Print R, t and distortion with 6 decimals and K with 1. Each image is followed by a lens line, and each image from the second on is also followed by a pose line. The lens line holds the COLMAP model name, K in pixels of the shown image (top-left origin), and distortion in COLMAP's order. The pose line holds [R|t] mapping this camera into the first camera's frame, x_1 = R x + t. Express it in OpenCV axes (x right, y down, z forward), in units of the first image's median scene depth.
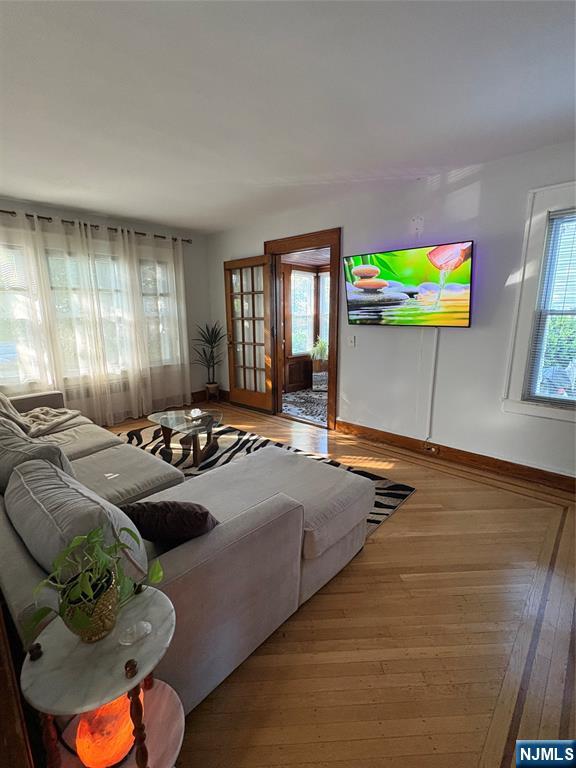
lens RADIAL K [[348.7, 0, 288.0], [0, 348.7, 384.2], [0, 0, 1]] dist [-0.001771, -0.000547]
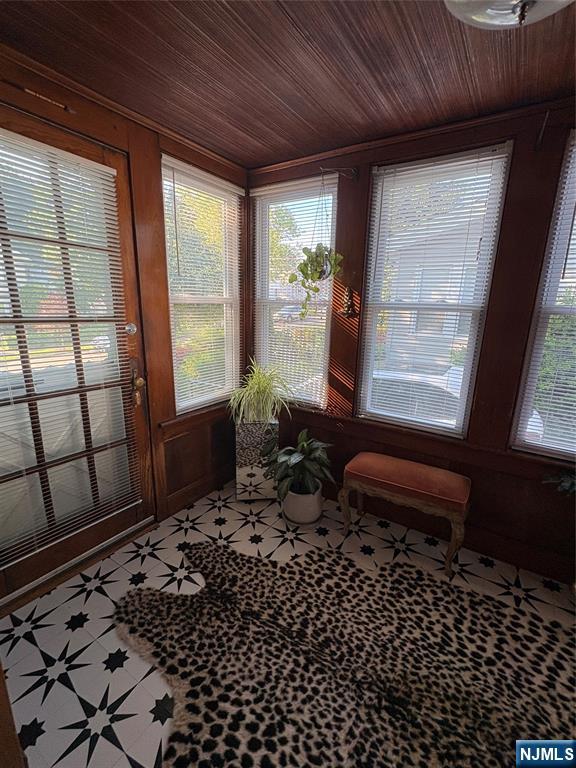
lens RADIAL K [[348.7, 0, 288.5], [0, 348.7, 384.9], [0, 0, 1]] dist [-0.001771, -0.000547]
pose [[0.989167, 0.010456, 0.146424, 0.073458], [-0.013306, 0.999740, 0.018499, -0.123141], [-0.146193, -0.020247, 0.989049, 0.623512]]
